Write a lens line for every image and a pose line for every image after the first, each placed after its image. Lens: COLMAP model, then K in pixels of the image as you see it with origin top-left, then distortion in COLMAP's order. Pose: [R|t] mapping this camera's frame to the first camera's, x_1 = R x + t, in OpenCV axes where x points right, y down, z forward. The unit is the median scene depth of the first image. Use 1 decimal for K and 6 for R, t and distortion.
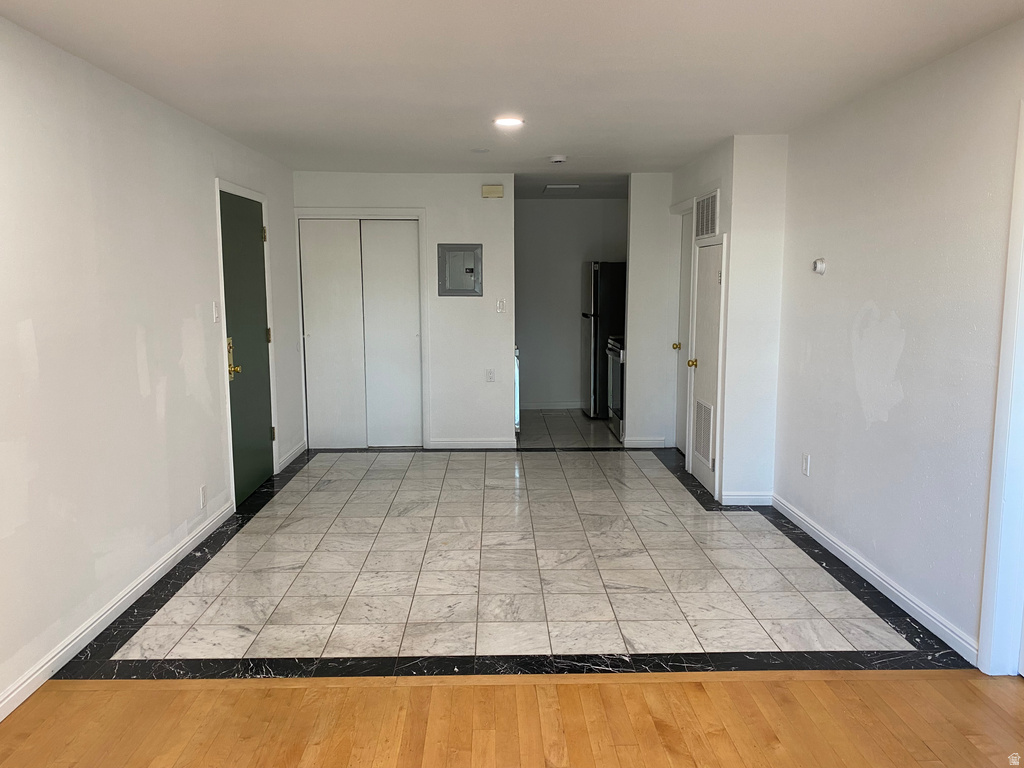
lens RADIAL K [[782.0, 0, 512.0], [0, 782.0, 384.0], [0, 0, 1]] dist [0.002054, -0.002675]
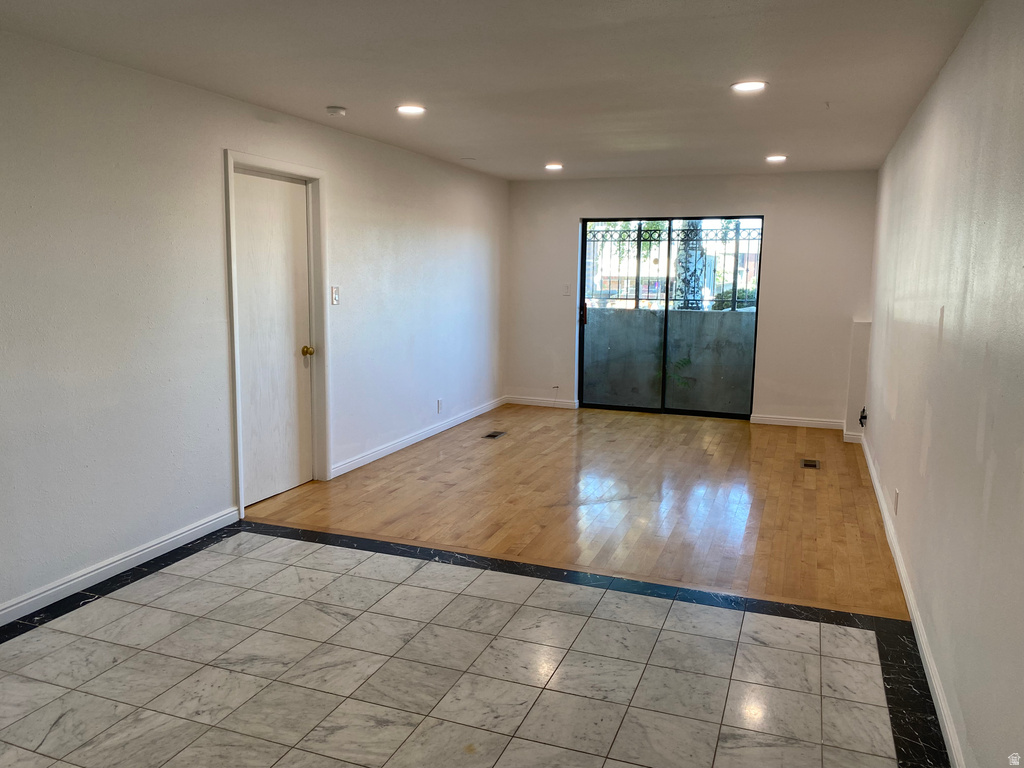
lens RADIAL K [[782.0, 0, 512.0], [0, 782.0, 384.0], [0, 0, 1]] dist [0.002054, -0.002675]
pose [[-0.926476, -0.062830, 0.371073, -0.369410], [0.041659, 0.962787, 0.267031, -0.229258], [-0.374041, 0.262857, -0.889381, 1.734590]]
